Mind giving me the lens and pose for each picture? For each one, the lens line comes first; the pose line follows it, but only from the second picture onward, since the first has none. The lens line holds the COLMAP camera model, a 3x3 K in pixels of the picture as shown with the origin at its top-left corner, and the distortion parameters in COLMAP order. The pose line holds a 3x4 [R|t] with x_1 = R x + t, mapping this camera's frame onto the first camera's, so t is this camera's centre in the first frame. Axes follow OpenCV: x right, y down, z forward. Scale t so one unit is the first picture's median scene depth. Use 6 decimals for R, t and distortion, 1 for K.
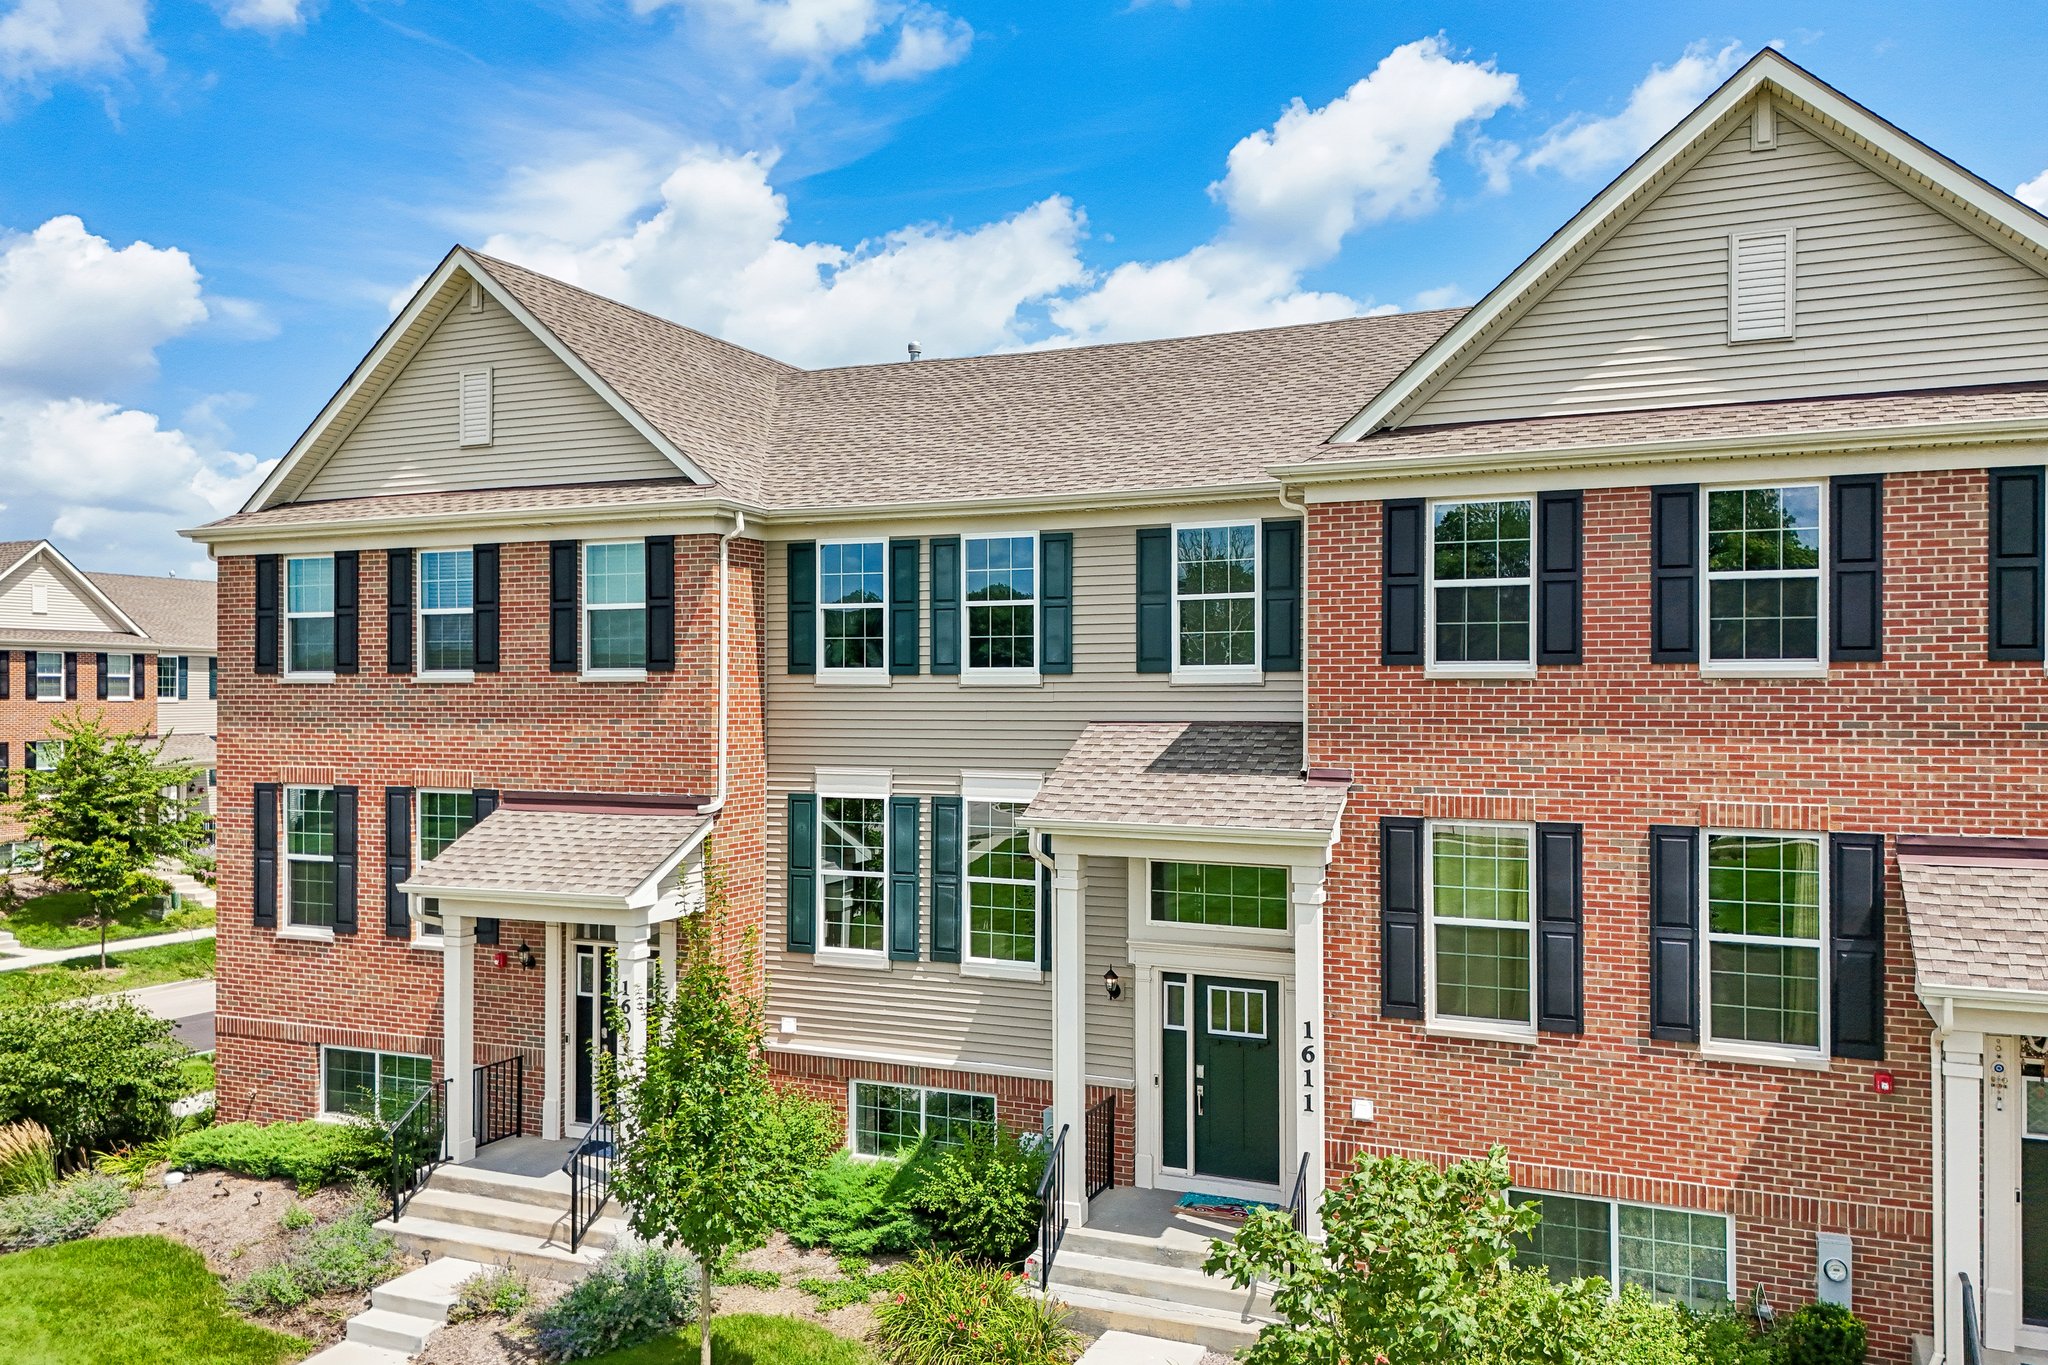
lens RADIAL K [[1535.2, 0, 1008.9], [0, 1535.2, 684.7], [0, 0, 1]] dist [0.067704, -0.068302]
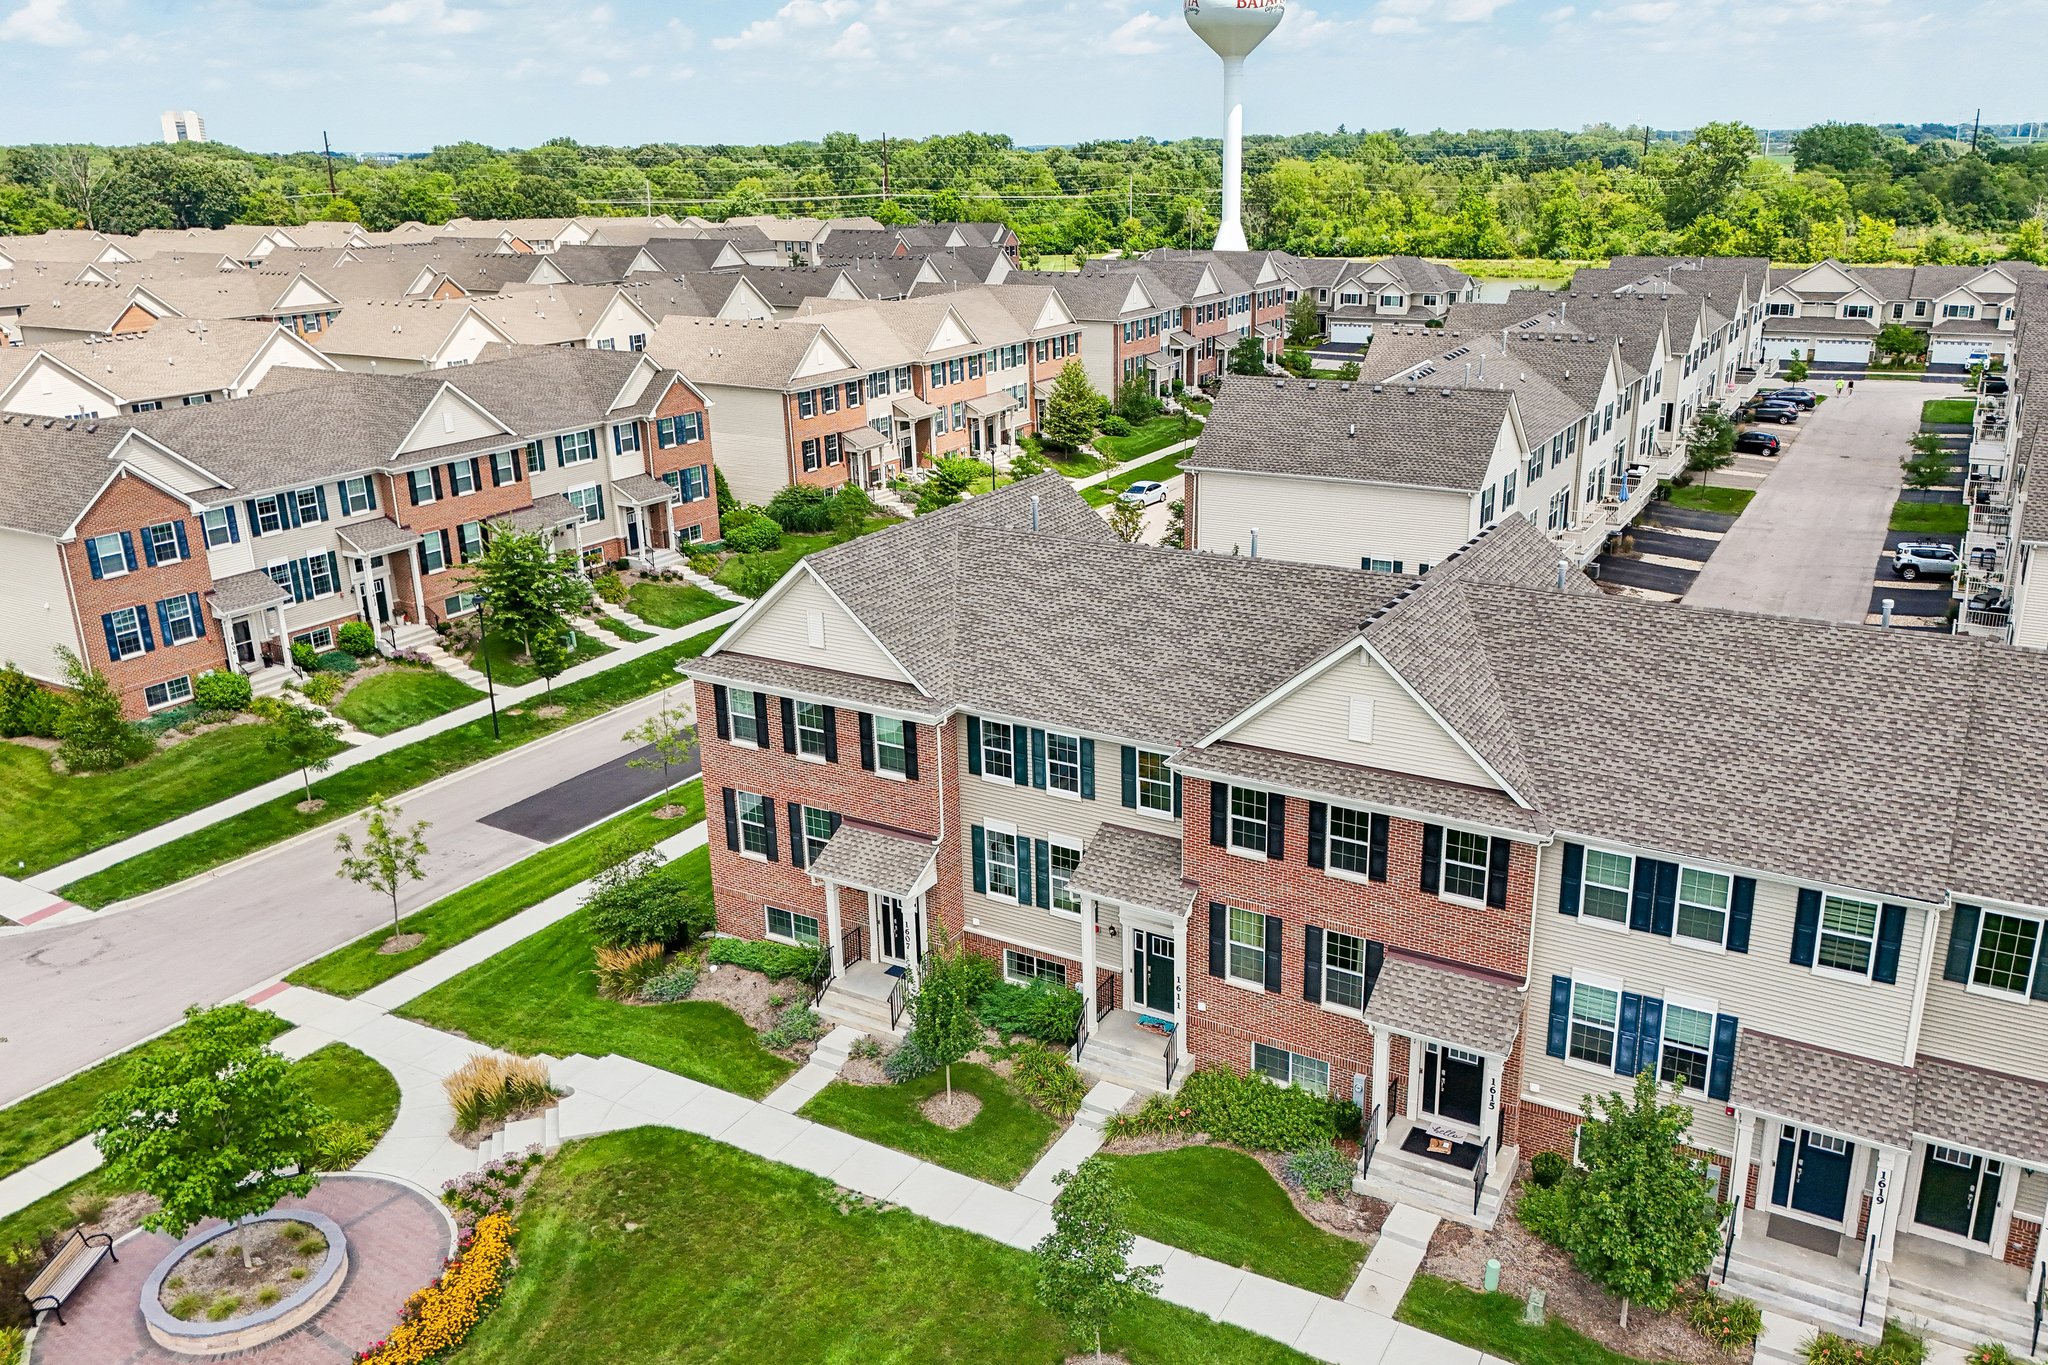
lens RADIAL K [[1500.9, 0, 1012.2], [0, 1500.9, 634.4], [0, 0, 1]] dist [0.126125, -0.062185]
pose [[0.992160, 0.006028, -0.124825, 0.231763], [0.031587, 0.954307, 0.297152, -1.064766], [0.120912, -0.298766, 0.946636, -1.210013]]
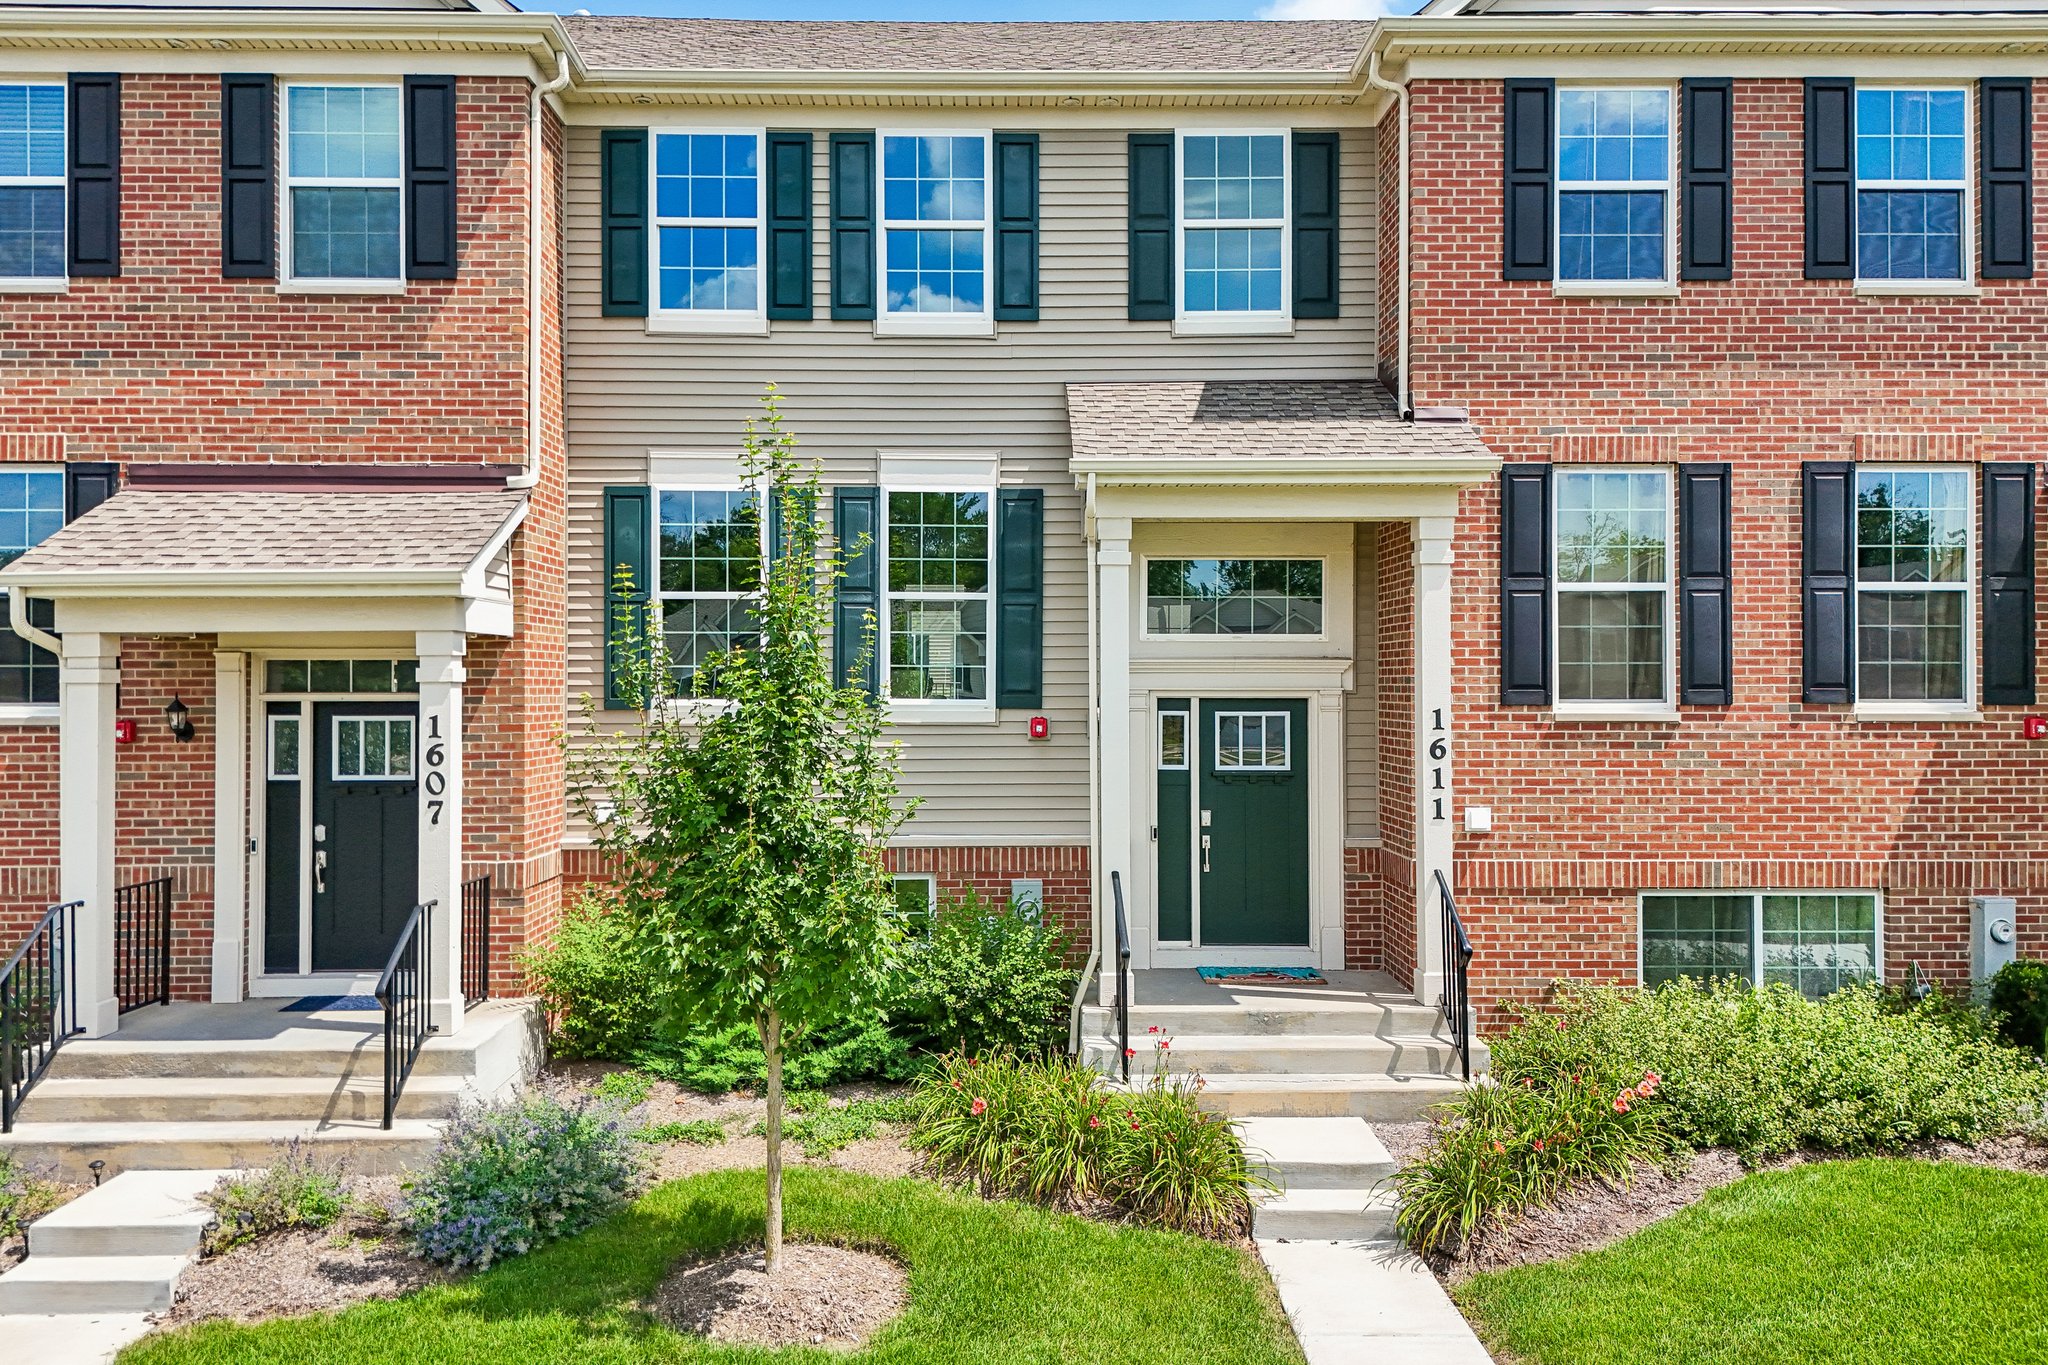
lens RADIAL K [[1589.3, 0, 1020.4], [0, 1589.3, 652.5], [0, 0, 1]] dist [0.086869, -0.104529]
pose [[0.911606, 0.003928, 0.411046, -0.352201], [-0.002766, 0.999990, -0.003423, 0.193767], [-0.411056, 0.001983, 0.911608, 0.330104]]
